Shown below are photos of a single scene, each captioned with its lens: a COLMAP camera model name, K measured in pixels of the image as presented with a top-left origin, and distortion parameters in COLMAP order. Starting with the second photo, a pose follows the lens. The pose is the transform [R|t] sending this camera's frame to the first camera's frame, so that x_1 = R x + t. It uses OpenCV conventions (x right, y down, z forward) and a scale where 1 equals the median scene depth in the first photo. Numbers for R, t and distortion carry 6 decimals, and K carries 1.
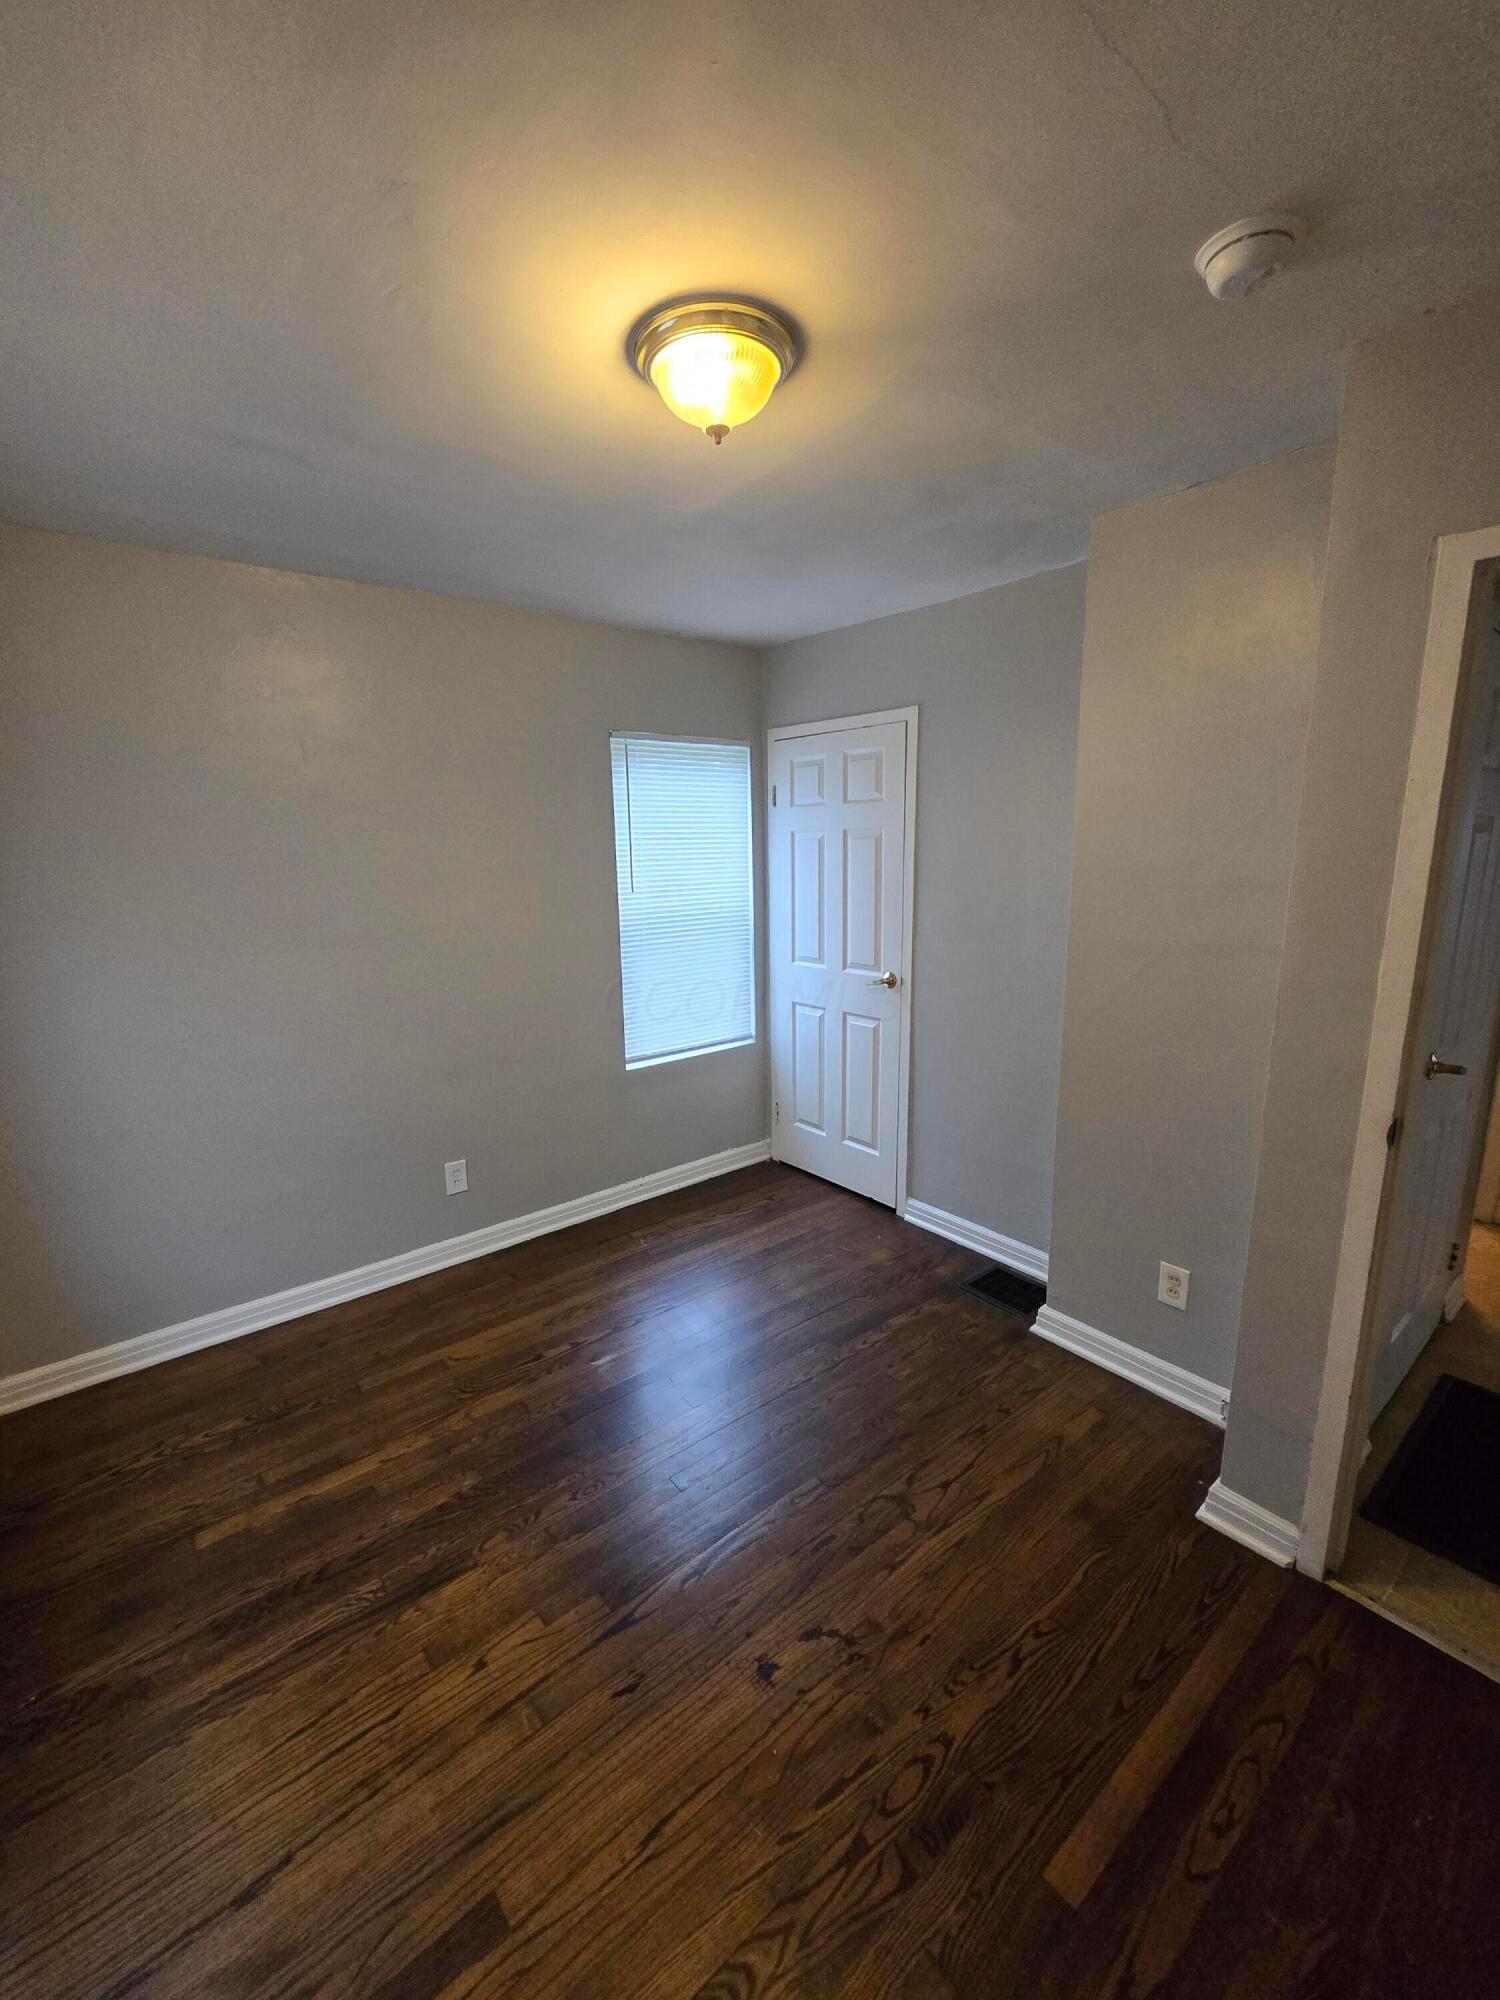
lens RADIAL K [[829.6, 0, 754.8], [0, 829.6, 980.5], [0, 0, 1]] dist [-0.000488, -0.000127]
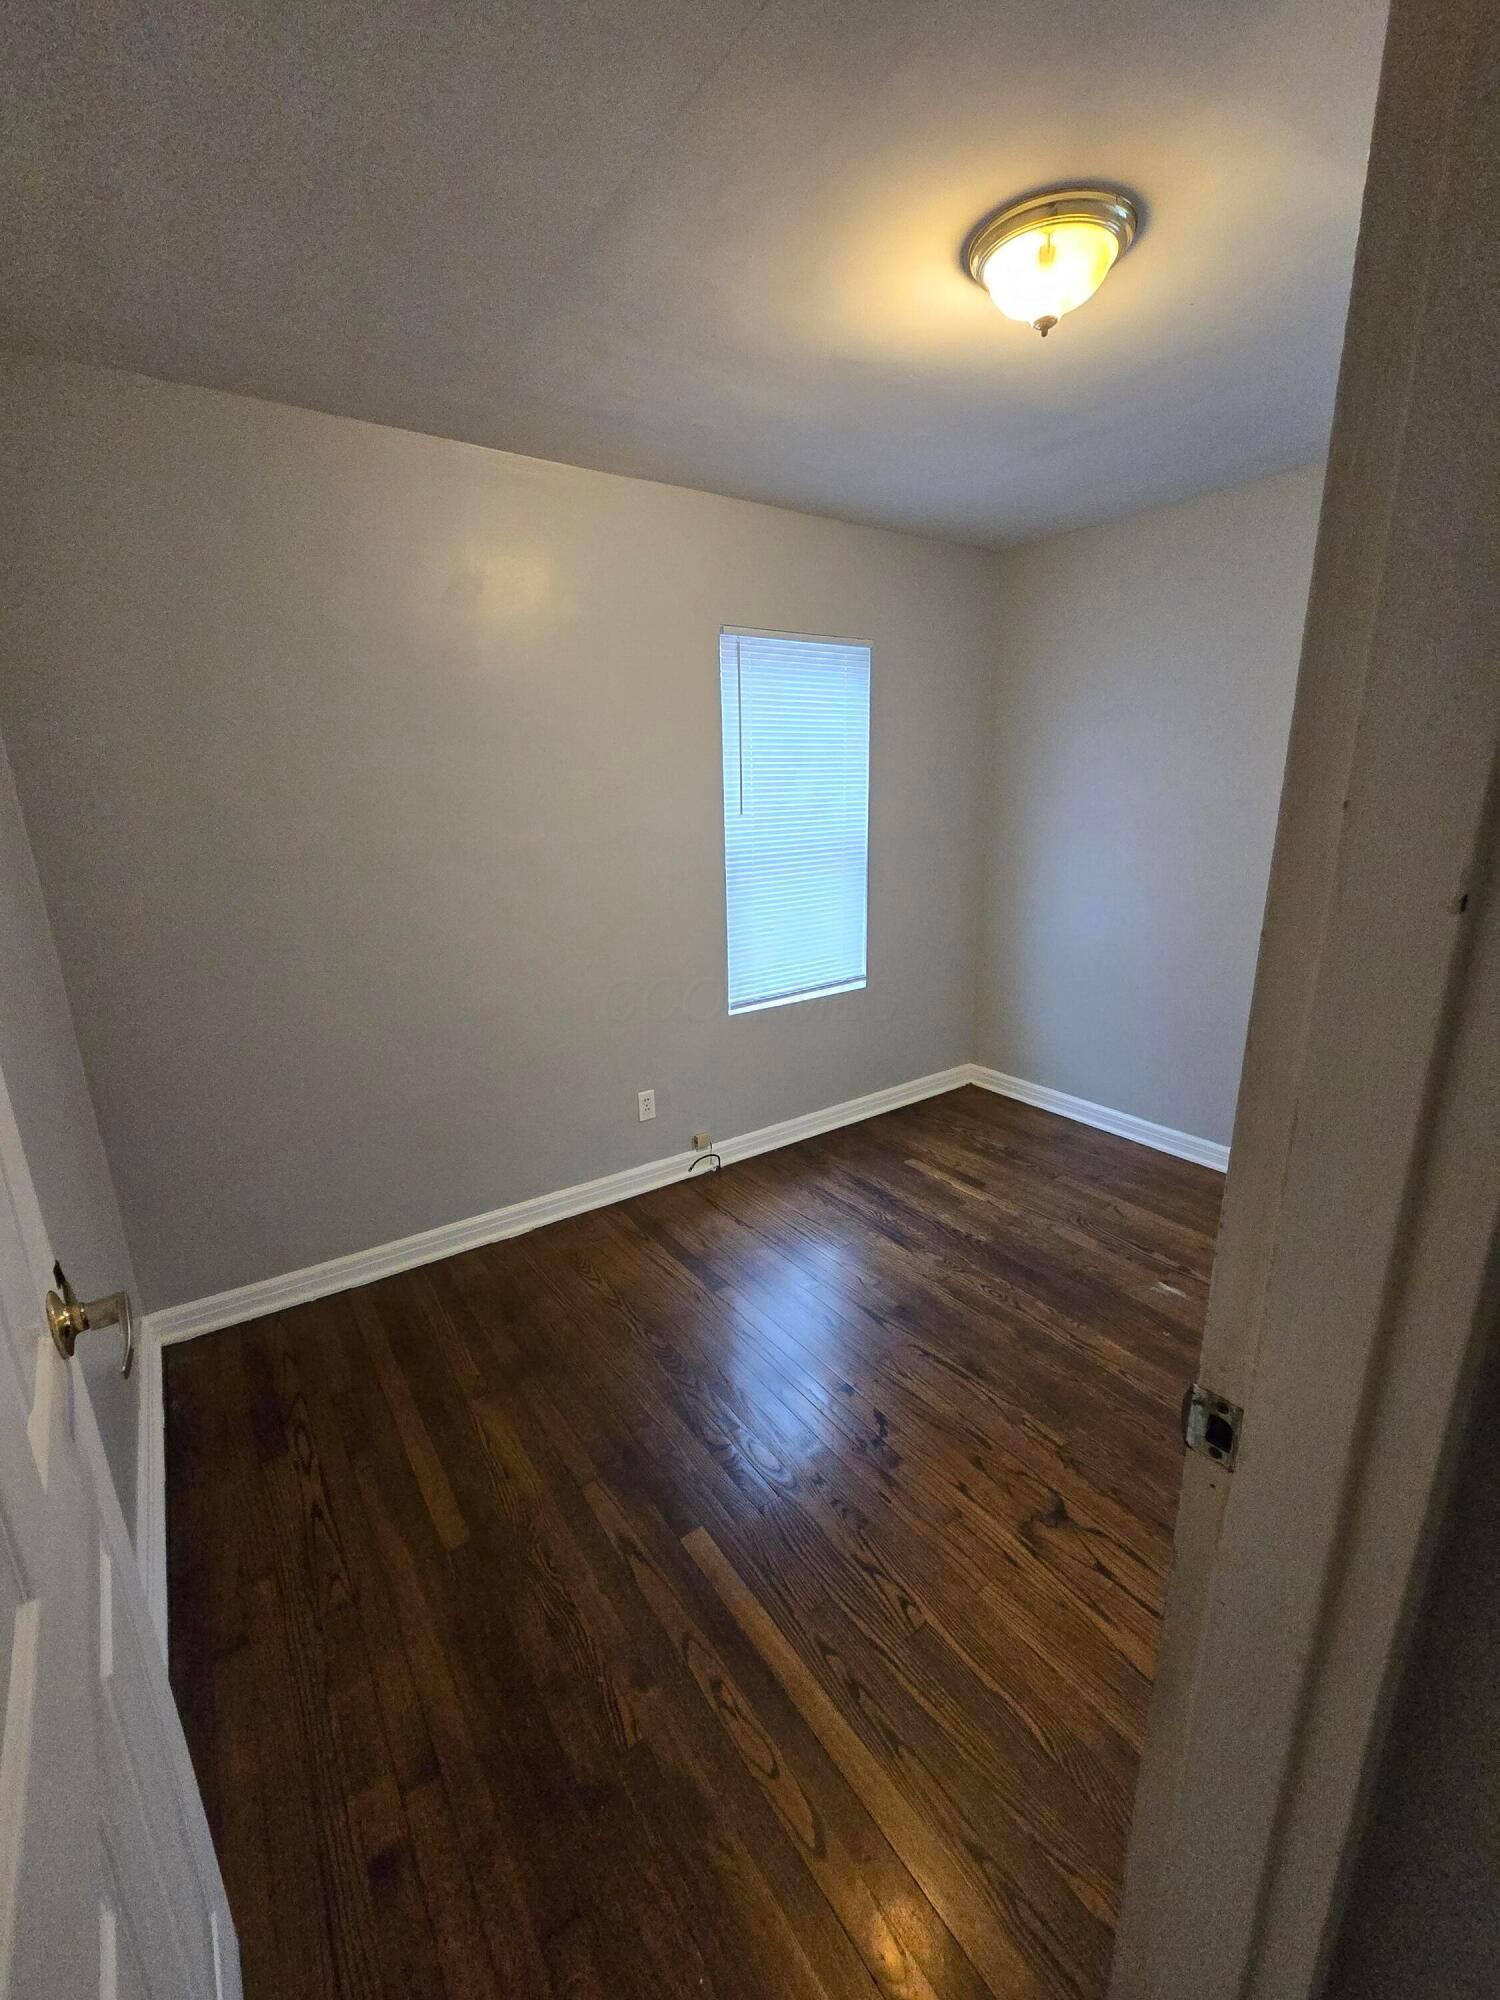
lens RADIAL K [[818.3, 0, 739.0], [0, 818.3, 998.5], [0, 0, 1]] dist [-0.007204, -0.000017]
pose [[-0.086120, 0.267575, -0.959681, 0.967470], [-0.134972, 0.951246, 0.277335, -0.092464], [0.987100, 0.153413, -0.045806, 0.680703]]
